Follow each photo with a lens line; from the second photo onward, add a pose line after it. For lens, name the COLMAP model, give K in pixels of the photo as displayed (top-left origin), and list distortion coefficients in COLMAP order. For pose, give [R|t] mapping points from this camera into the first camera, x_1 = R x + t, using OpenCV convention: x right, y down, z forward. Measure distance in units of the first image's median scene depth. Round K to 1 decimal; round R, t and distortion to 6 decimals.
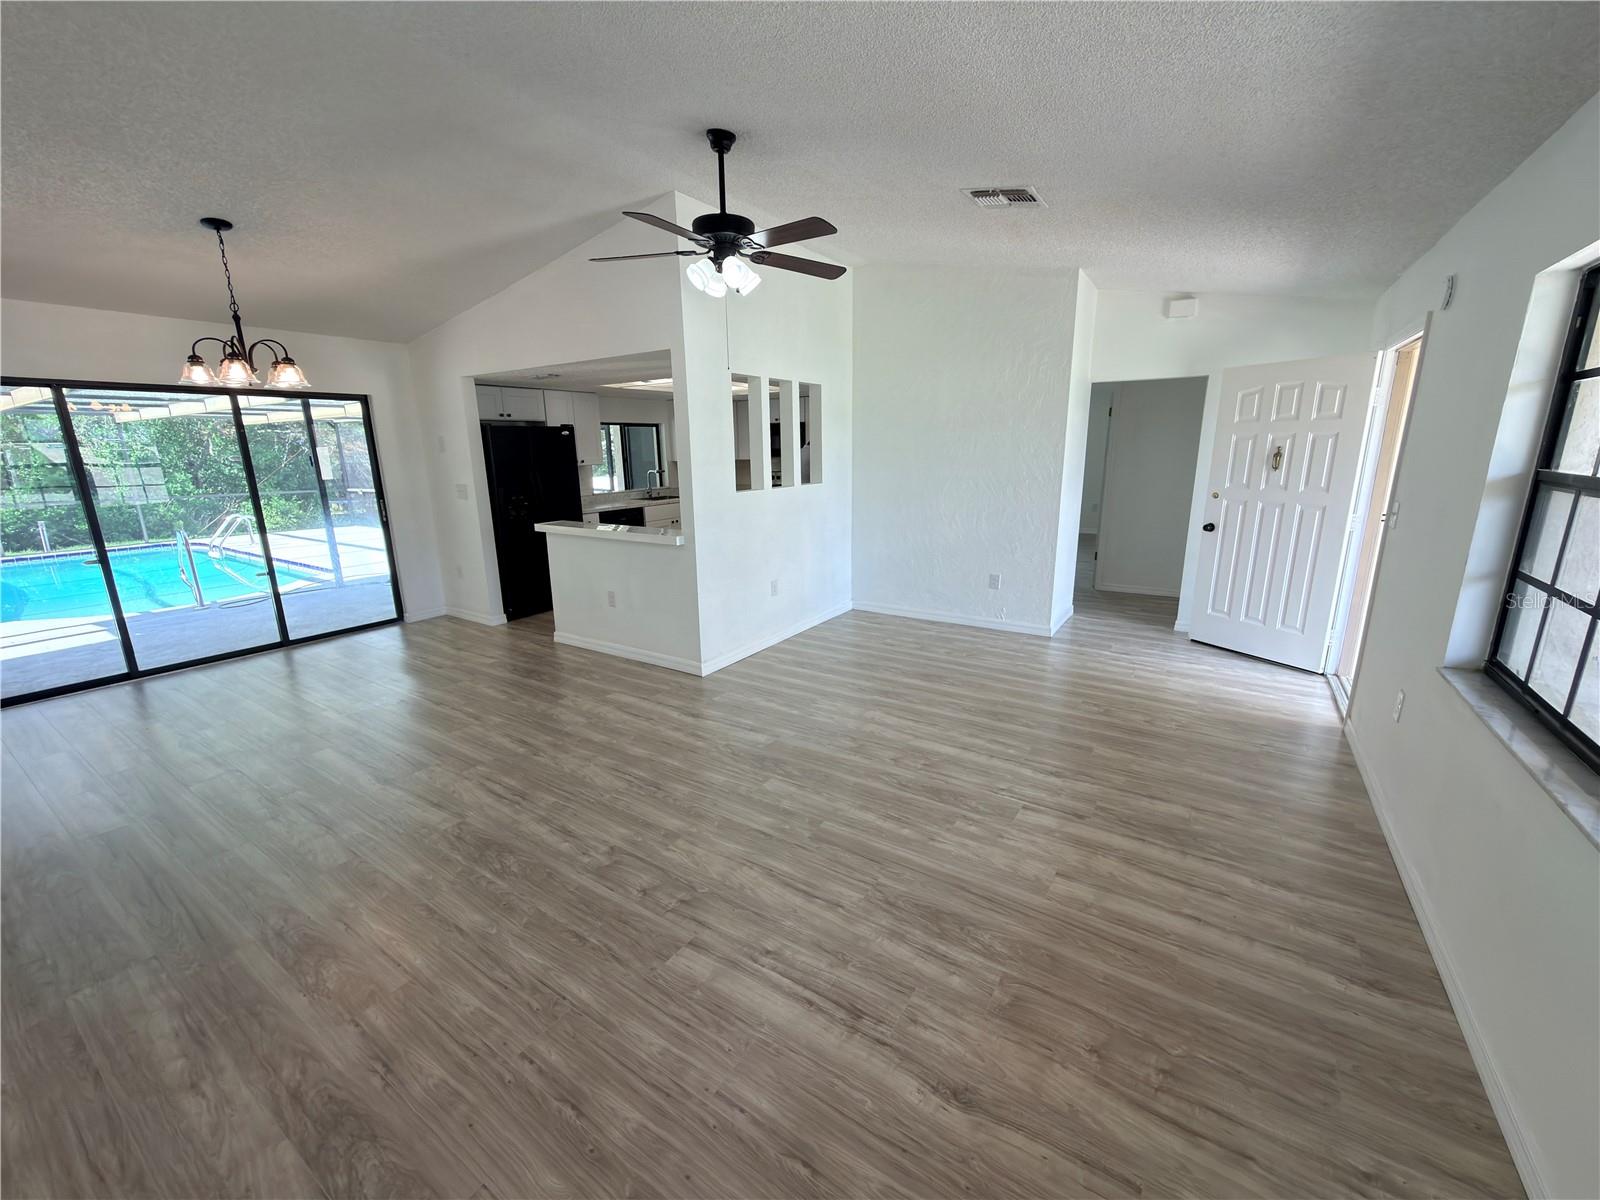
lens RADIAL K [[641.1, 0, 801.6], [0, 641.1, 601.6], [0, 0, 1]] dist [-0.000114, -0.000096]
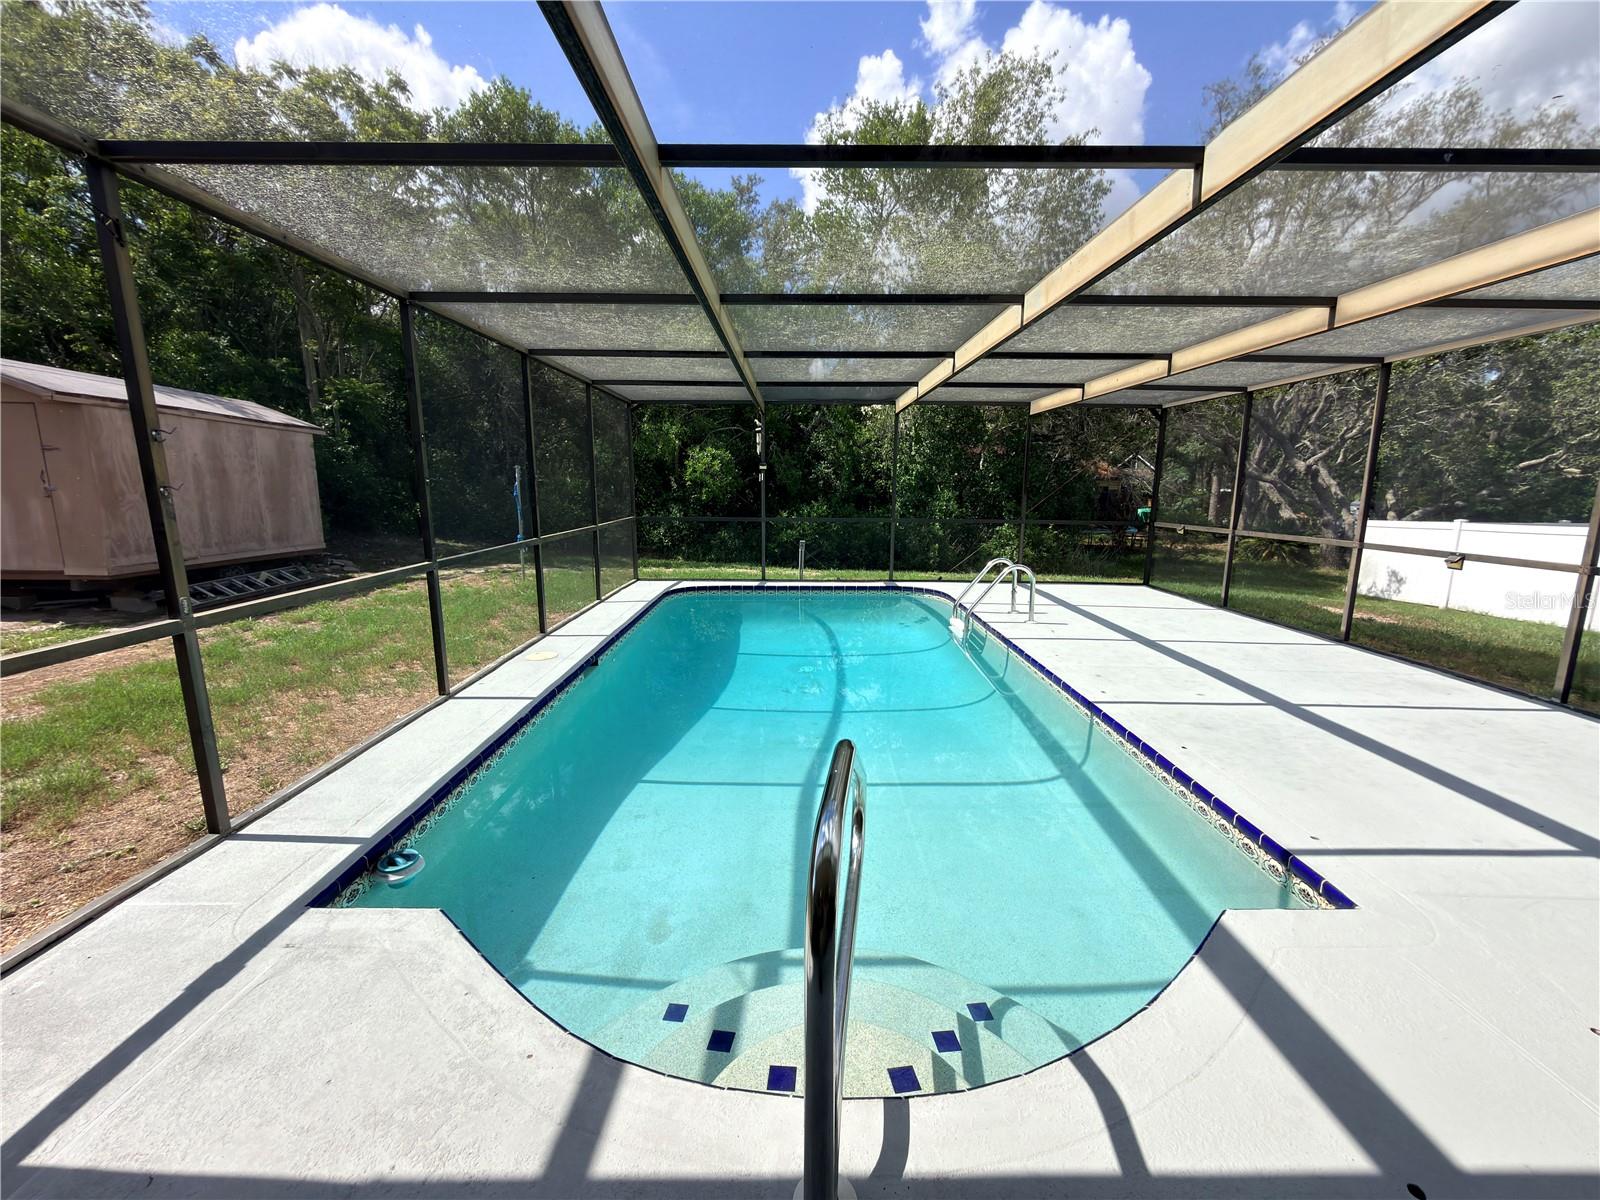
lens RADIAL K [[639.5, 0, 796.3], [0, 639.5, 599.1], [0, 0, 1]] dist [0.000158, -0.000078]
pose [[0.543154, 0.169091, -0.822431, -1.644568], [-0.208237, 0.976038, 0.063148, -0.319185], [0.813401, 0.136961, 0.565350, 1.732208]]
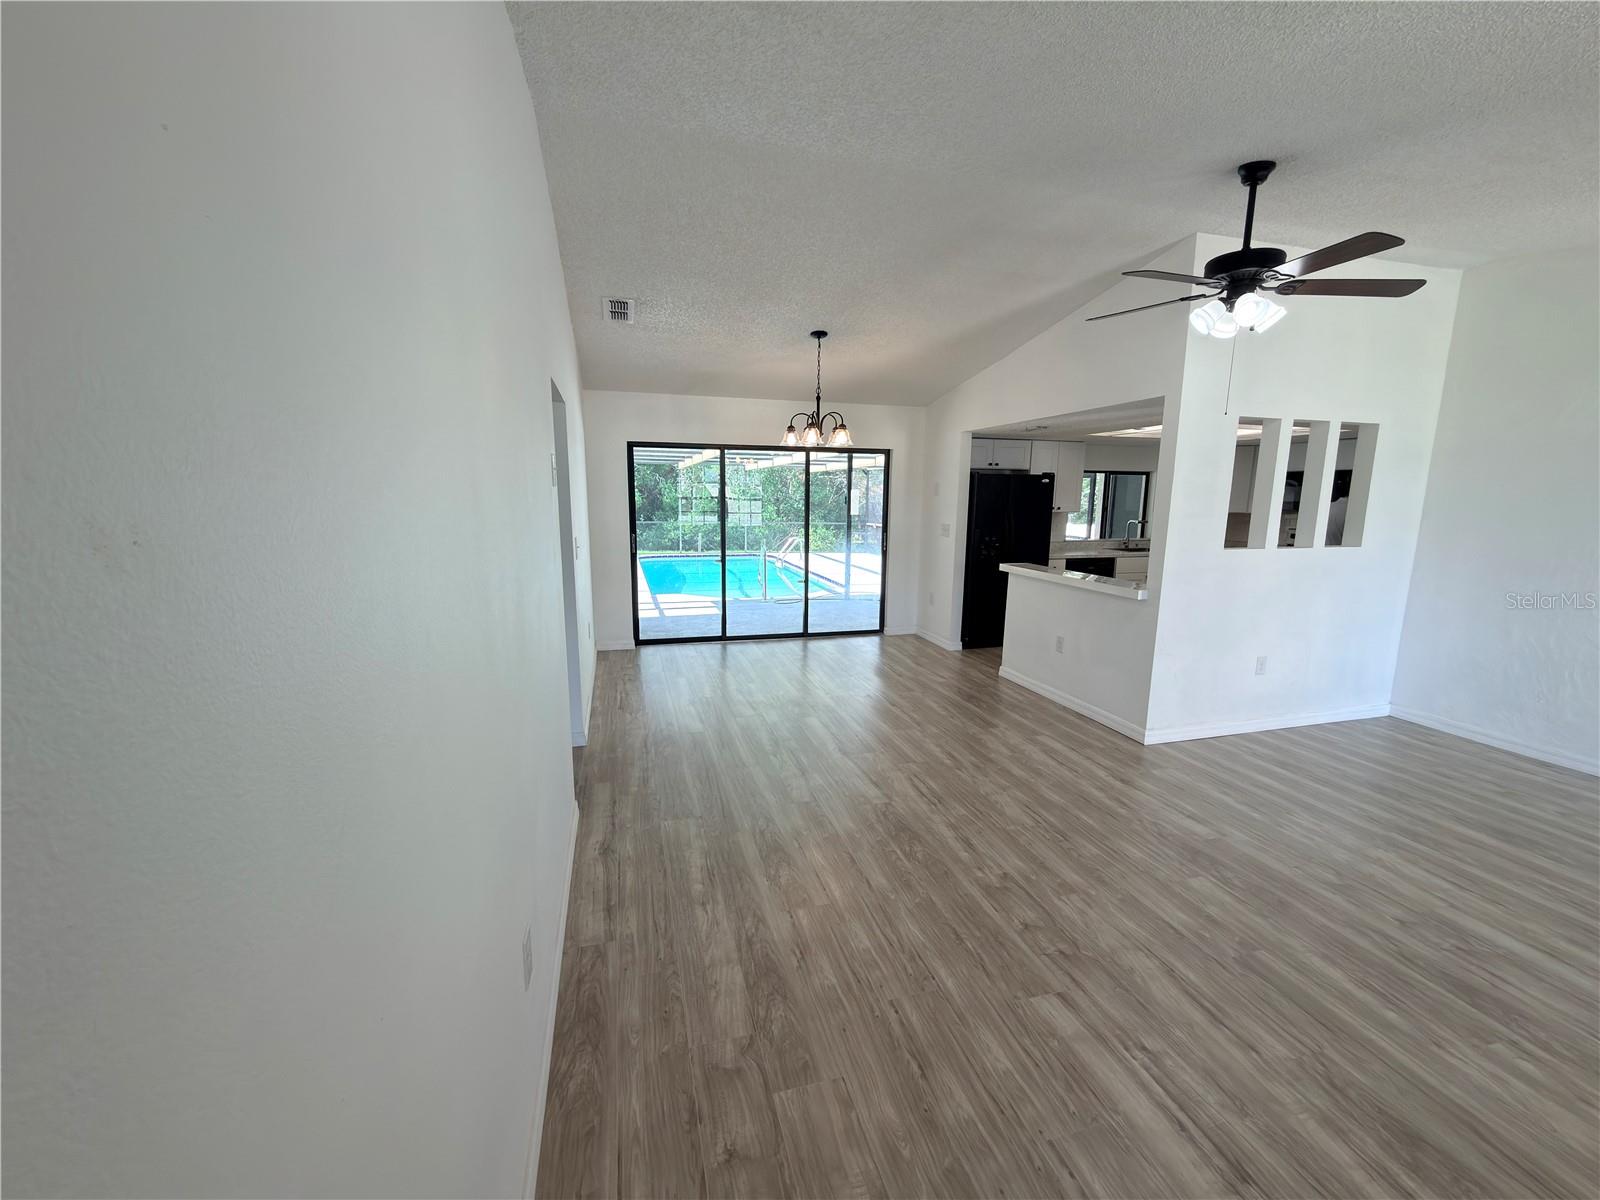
lens RADIAL K [[640.1, 0, 796.7], [0, 640.1, 600.4], [0, 0, 1]] dist [-0.000167, 0.000164]
pose [[0.750556, 0.130593, -0.647774, 0.043971], [-0.176043, 0.984367, -0.005524, 0.008018], [0.636926, 0.118182, 0.761812, -0.041338]]
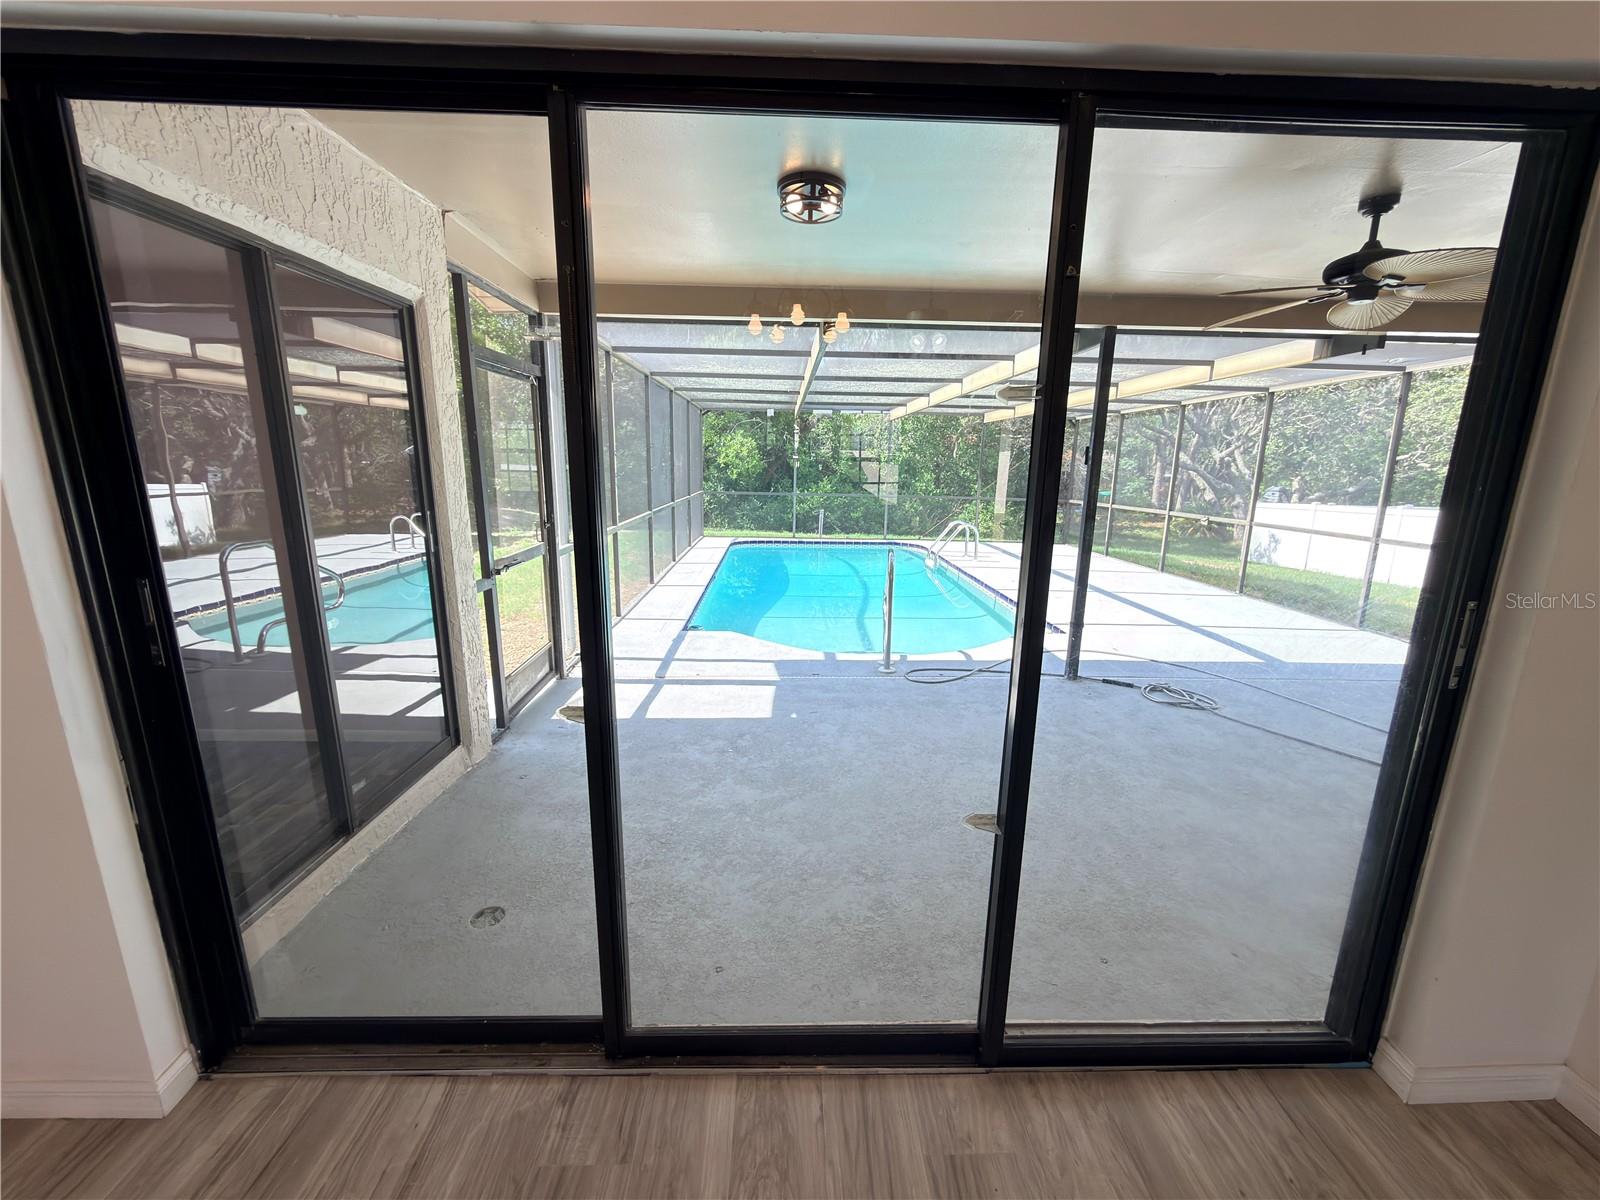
lens RADIAL K [[637.7, 0, 797.3], [0, 637.7, 599.6], [0, 0, 1]] dist [-0.000822, -0.000098]
pose [[0.566347, 0.199786, -0.799586, -0.922449], [-0.218638, 0.971833, 0.087962, -0.190893], [0.794638, 0.125003, 0.594075, 1.022231]]
